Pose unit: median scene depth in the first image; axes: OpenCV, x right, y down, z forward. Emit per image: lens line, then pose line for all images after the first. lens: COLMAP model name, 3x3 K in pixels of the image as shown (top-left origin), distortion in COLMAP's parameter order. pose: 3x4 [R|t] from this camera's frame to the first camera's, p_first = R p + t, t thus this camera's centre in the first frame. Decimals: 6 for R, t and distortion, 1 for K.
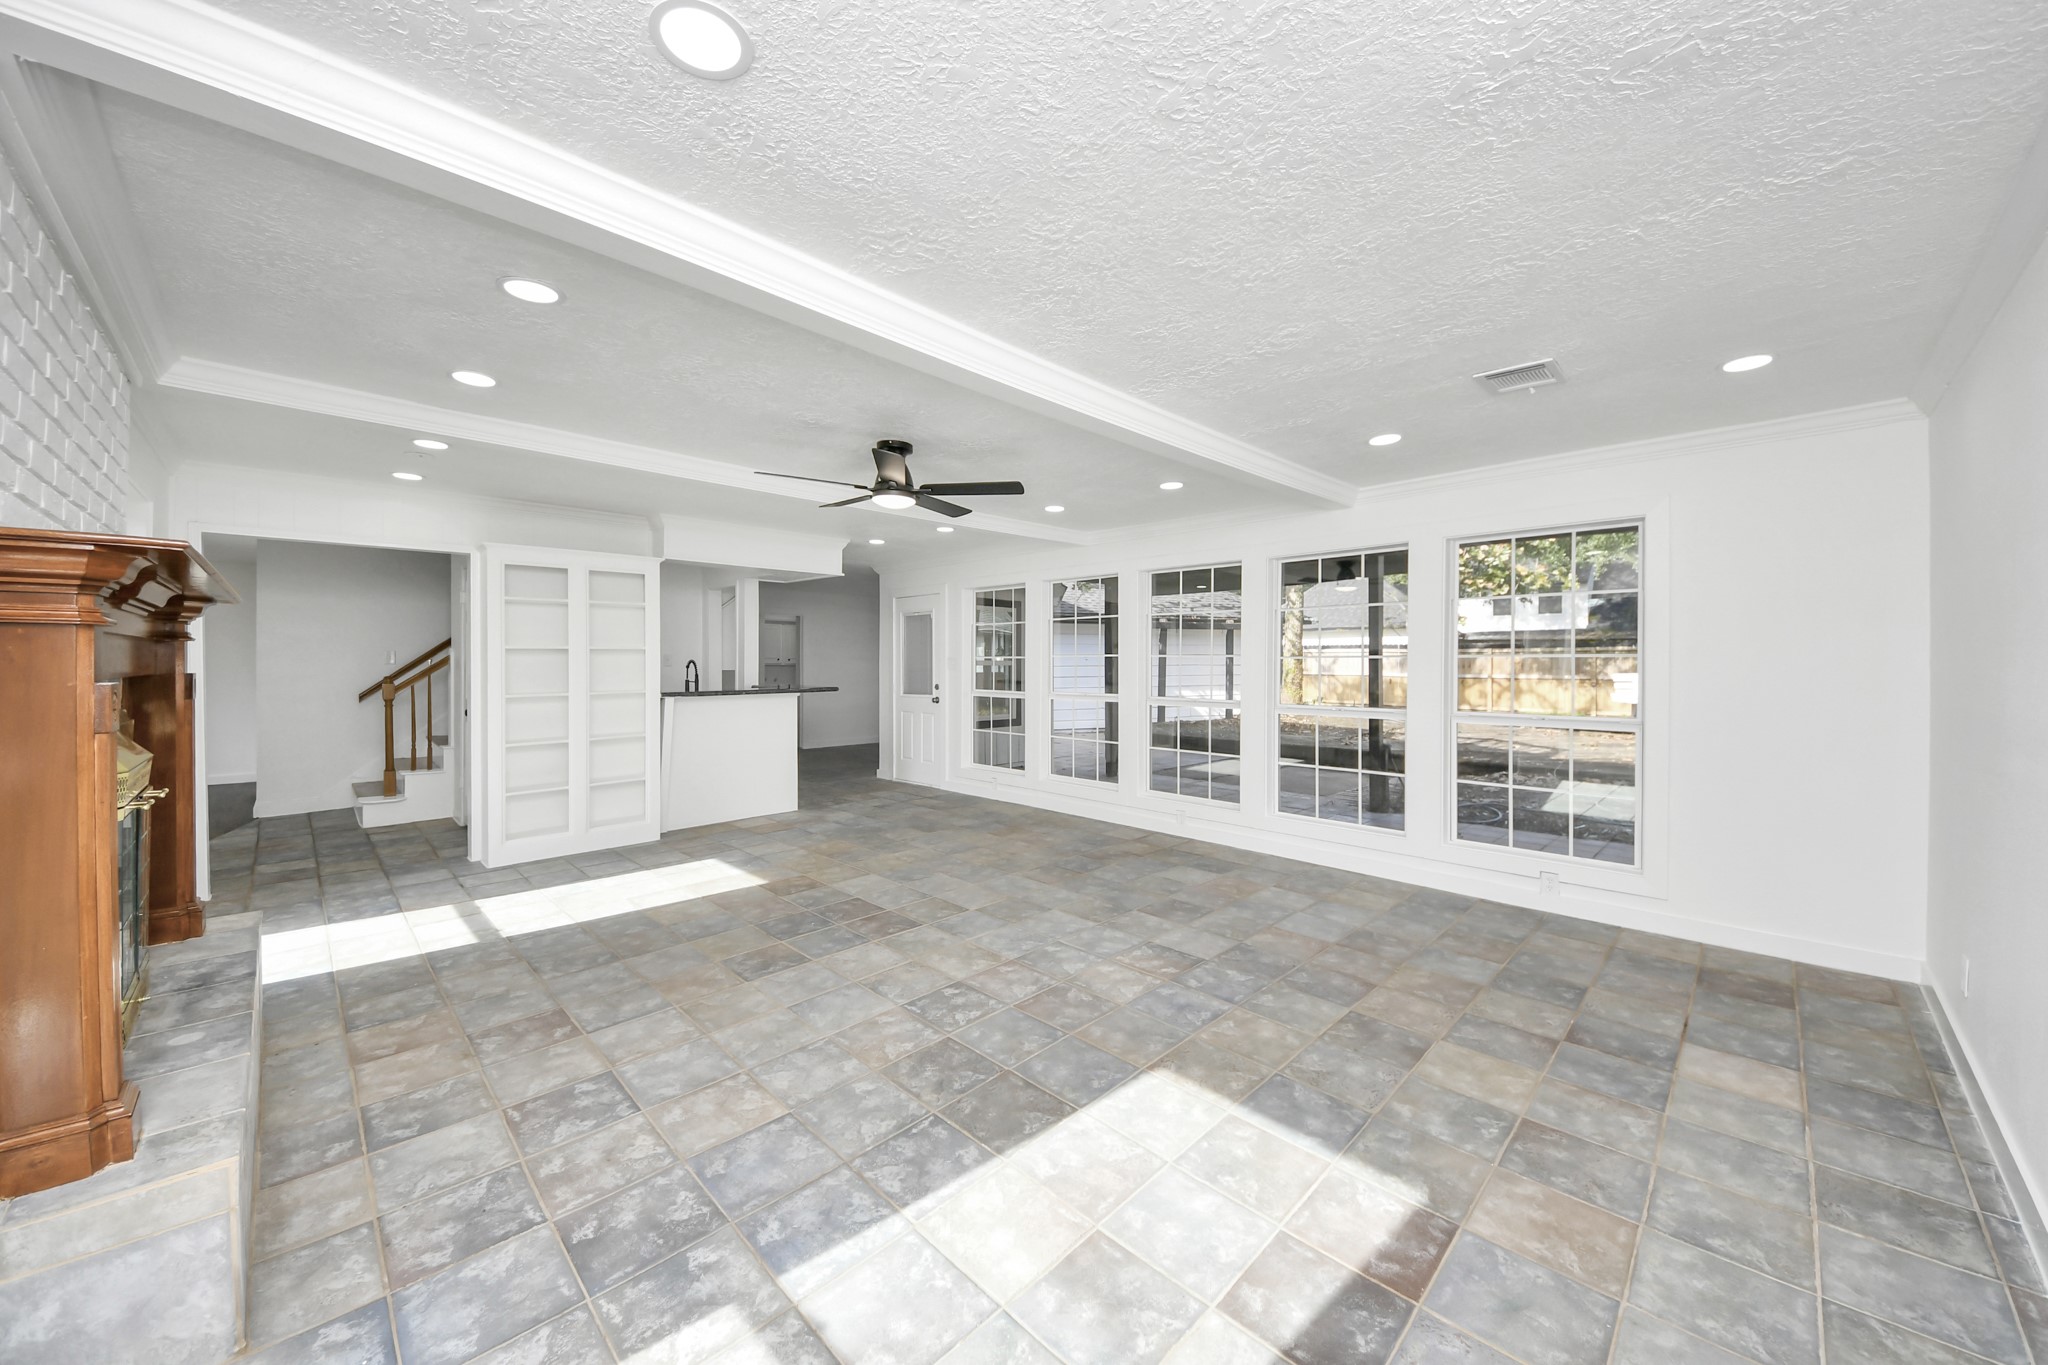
lens RADIAL K [[742.6, 0, 1012.7], [0, 742.6, 687.8], [0, 0, 1]] dist [0.043026, -0.021099]
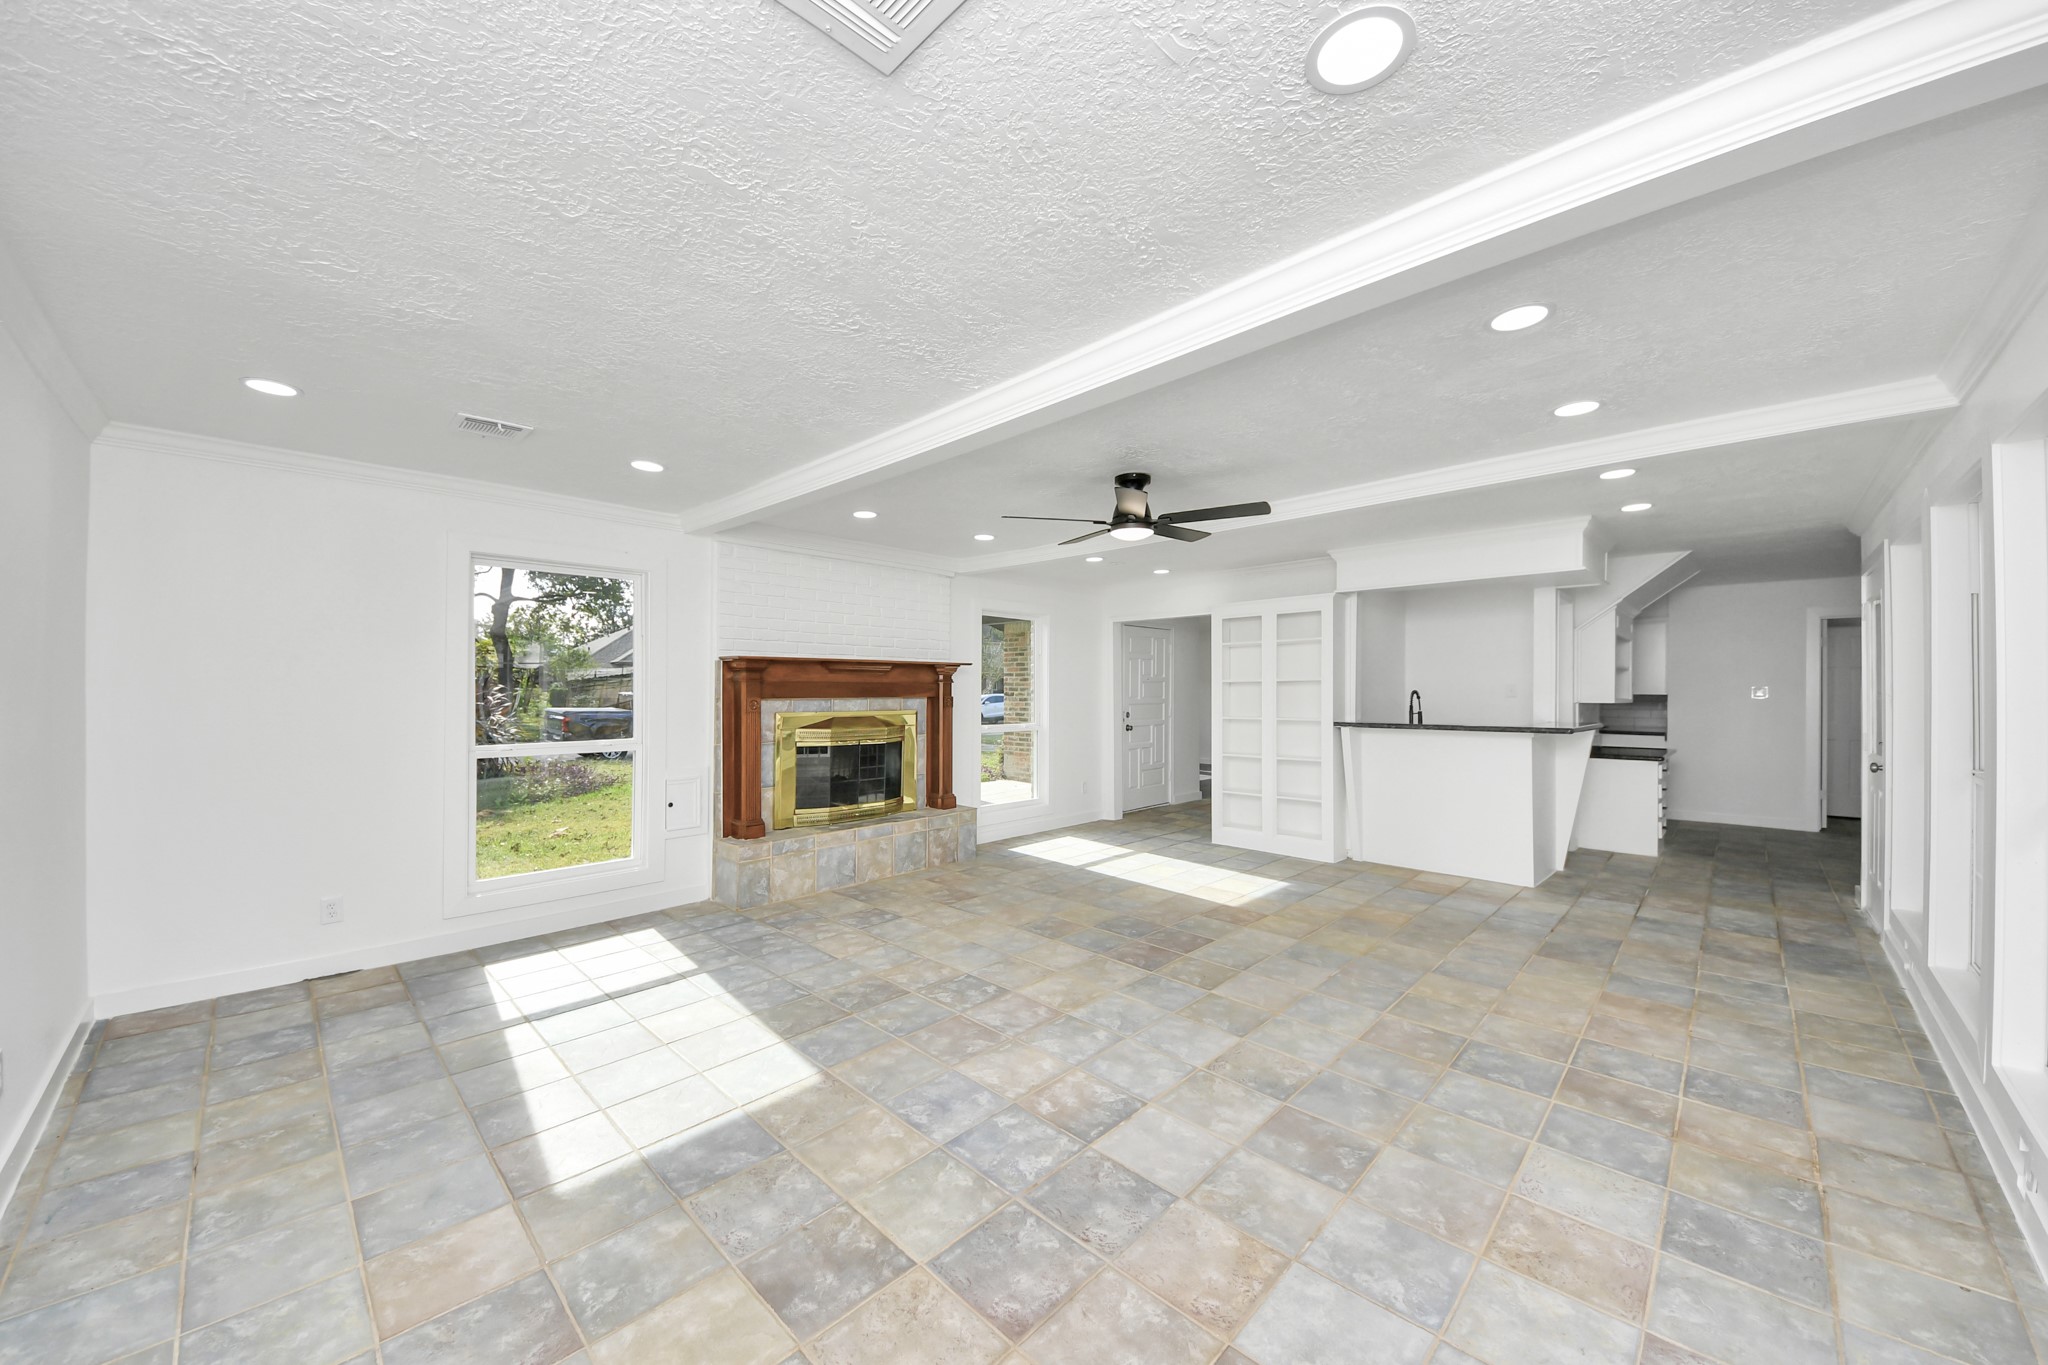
lens RADIAL K [[742.6, 0, 1012.7], [0, 742.6, 687.8], [0, 0, 1]] dist [0.043026, -0.021099]
pose [[0.007160, 0.000730, -0.999974, 1.031386], [-0.038037, 0.999276, 0.000458, -0.037479], [0.999251, 0.038033, 0.007182, 1.027378]]
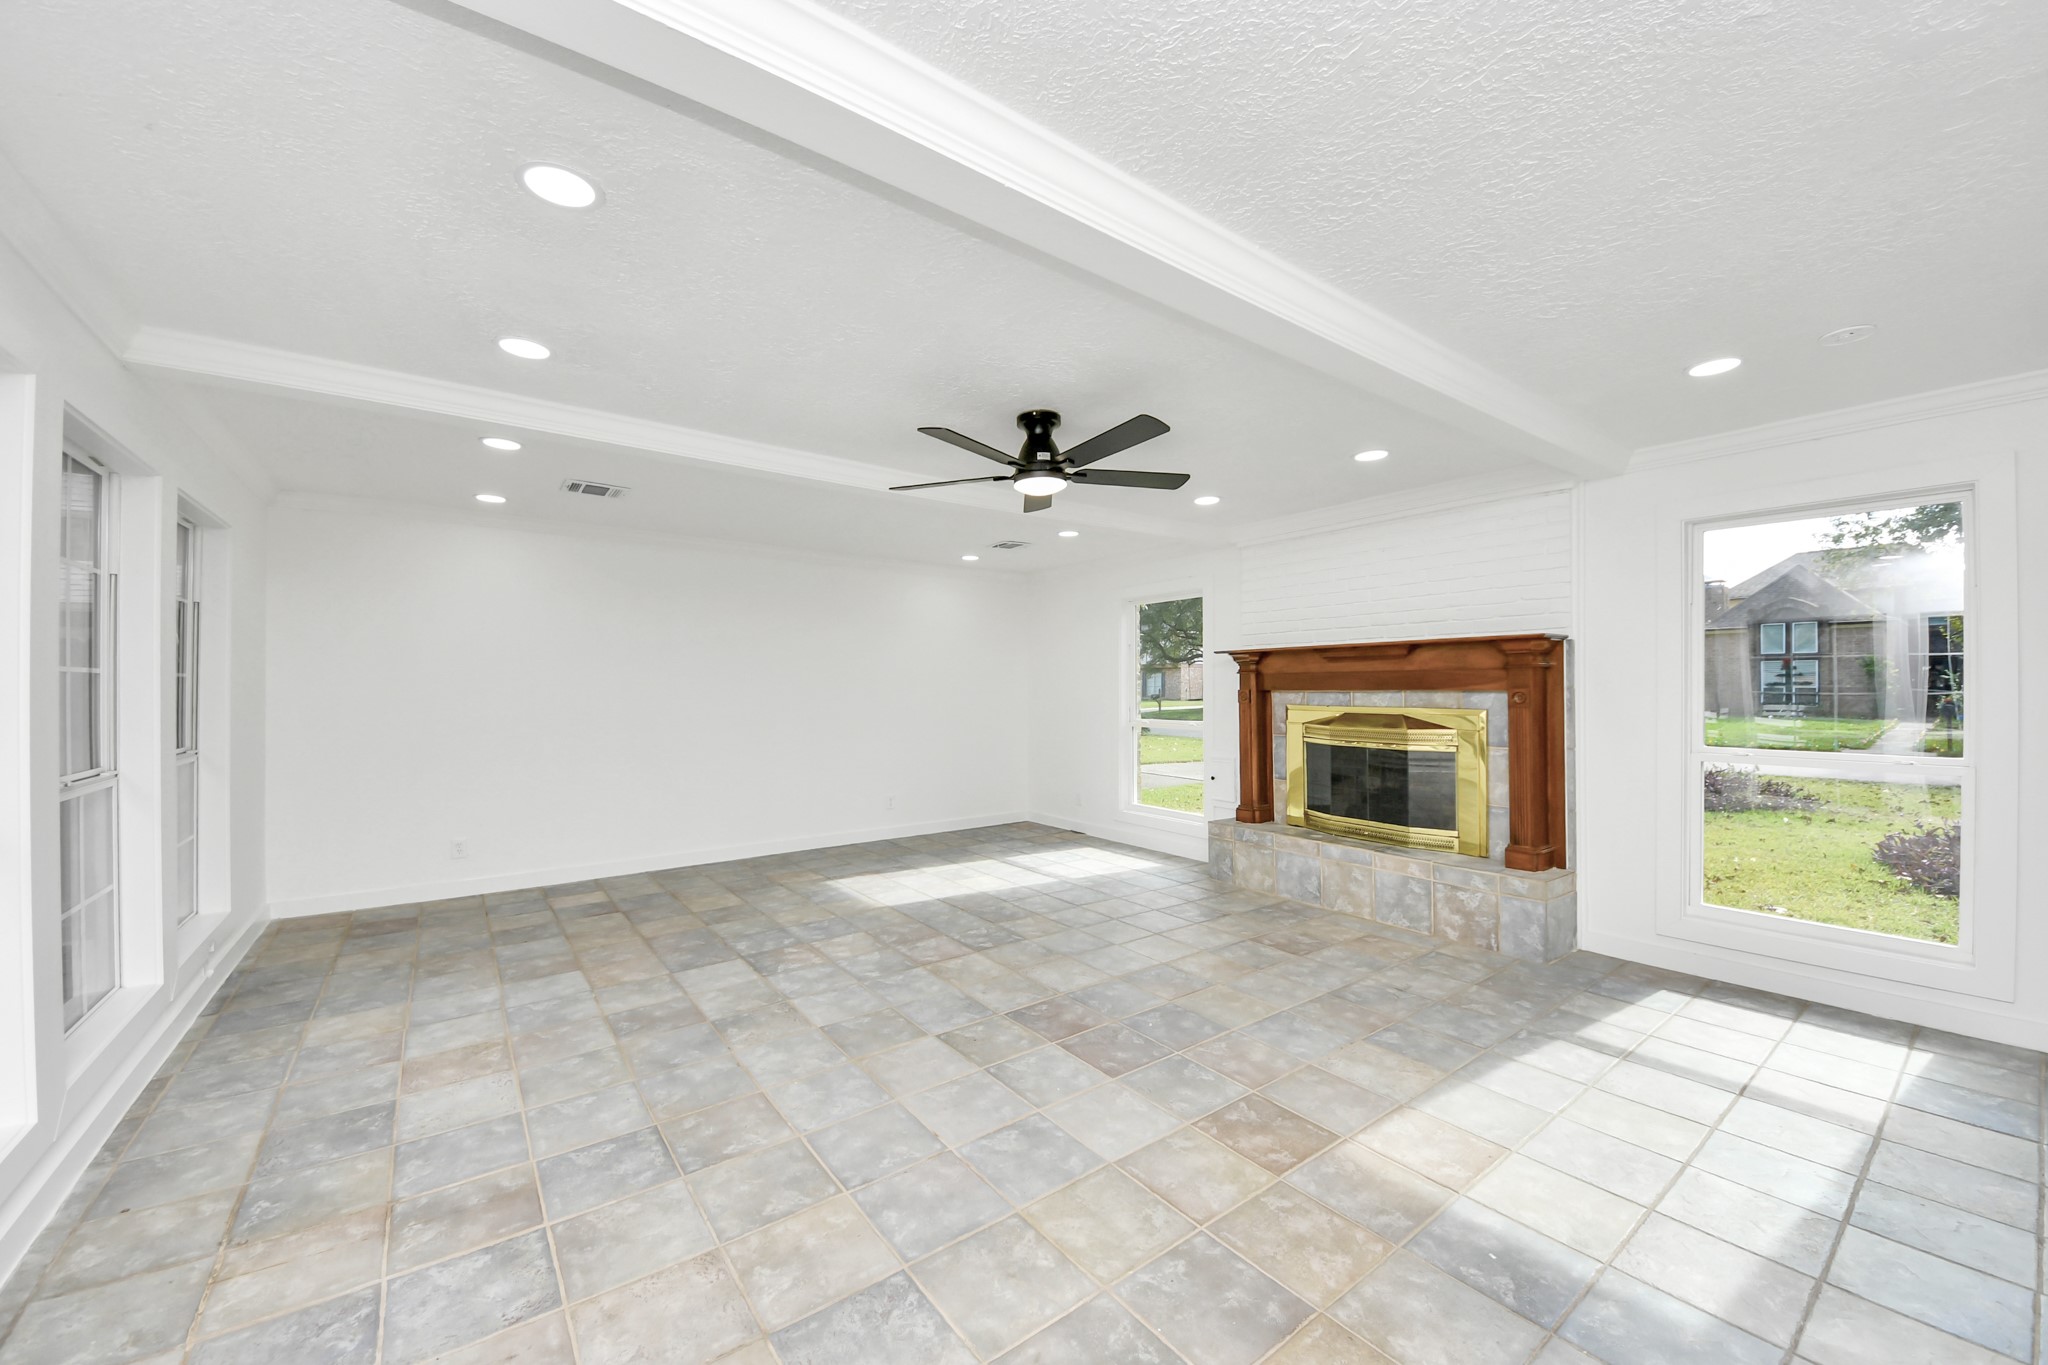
lens RADIAL K [[742.6, 0, 1012.7], [0, 742.6, 687.8], [0, 0, 1]] dist [0.043026, -0.021099]
pose [[-0.990022, 0.001809, 0.140898, -0.303564], [0.007033, 0.999306, 0.036586, -0.060144], [-0.140734, 0.037212, -0.989348, 2.227734]]
